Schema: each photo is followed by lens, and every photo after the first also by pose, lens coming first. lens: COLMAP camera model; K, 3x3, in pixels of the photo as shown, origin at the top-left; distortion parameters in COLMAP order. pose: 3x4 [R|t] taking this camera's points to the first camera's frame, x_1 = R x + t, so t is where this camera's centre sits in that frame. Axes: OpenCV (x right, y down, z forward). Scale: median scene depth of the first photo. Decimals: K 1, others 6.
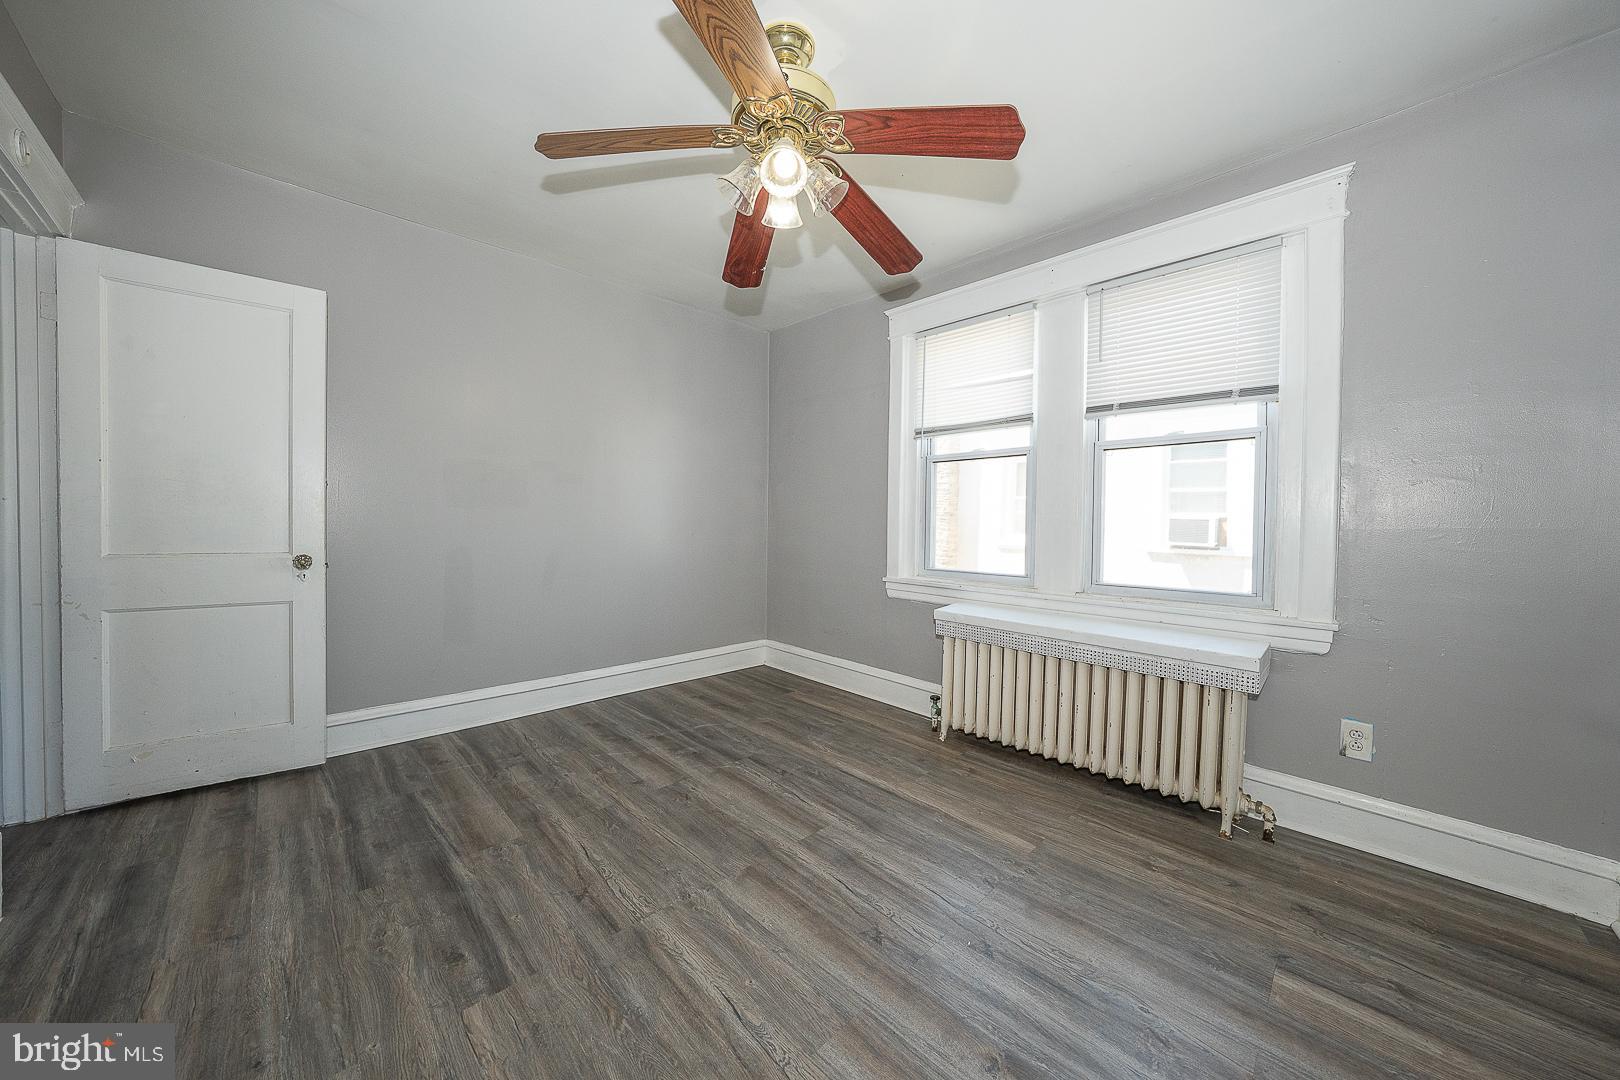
lens RADIAL K [[553.9, 0, 808.1], [0, 553.9, 536.5], [0, 0, 1]] dist [-0.027440, 0.005617]
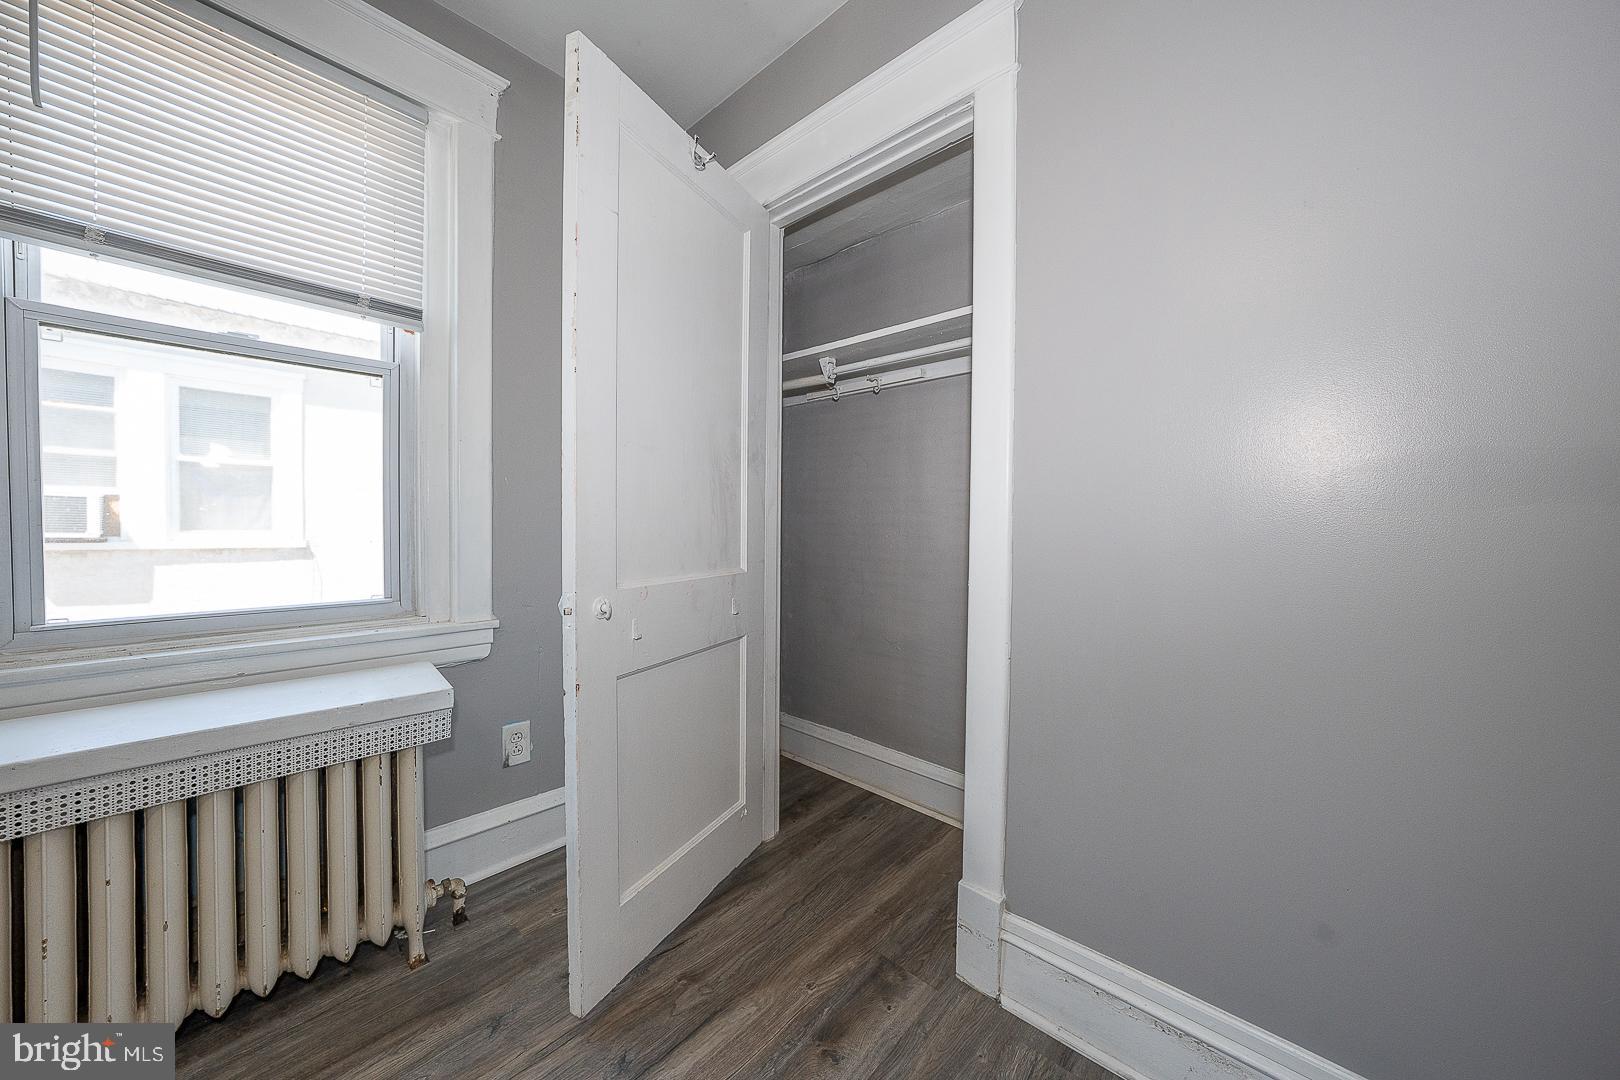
lens RADIAL K [[553.9, 0, 808.1], [0, 553.9, 536.5], [0, 0, 1]] dist [-0.027440, 0.005617]
pose [[-0.063853, -0.037666, 0.997248, 0.087177], [0.010801, 0.999203, 0.038432, 0.004363], [-0.997901, 0.013225, -0.063395, 0.541578]]
